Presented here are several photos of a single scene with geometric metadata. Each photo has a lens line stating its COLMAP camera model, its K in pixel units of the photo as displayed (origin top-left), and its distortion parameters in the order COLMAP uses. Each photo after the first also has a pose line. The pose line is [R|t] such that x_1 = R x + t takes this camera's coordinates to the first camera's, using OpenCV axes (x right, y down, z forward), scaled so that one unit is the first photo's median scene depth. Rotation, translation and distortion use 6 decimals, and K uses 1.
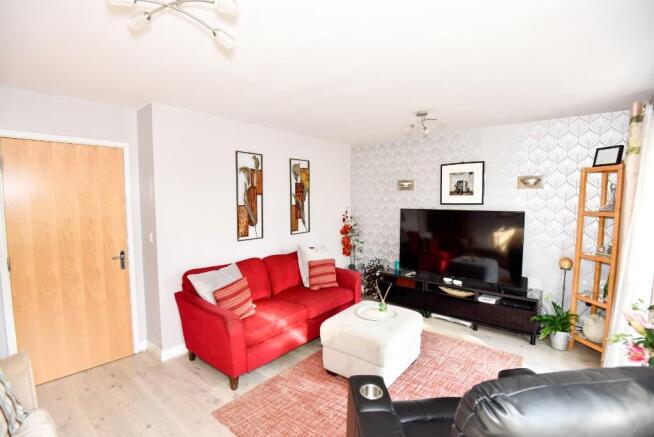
lens RADIAL K [[314.7, 0, 327.0], [0, 314.7, 218.5], [0, 0, 1]] dist [0.000176, -0.000036]
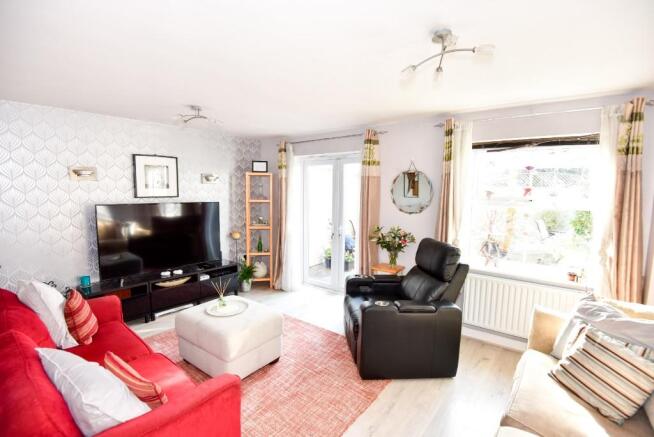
lens RADIAL K [[319.3, 0, 317.1], [0, 319.3, 220.2], [0, 0, 1]] dist [-0.023383, -0.000325]
pose [[-0.020003, -0.094204, 0.995352, -0.629002], [0.055996, 0.993883, 0.095190, -0.042430], [-0.998231, 0.057640, -0.014606, 0.545083]]
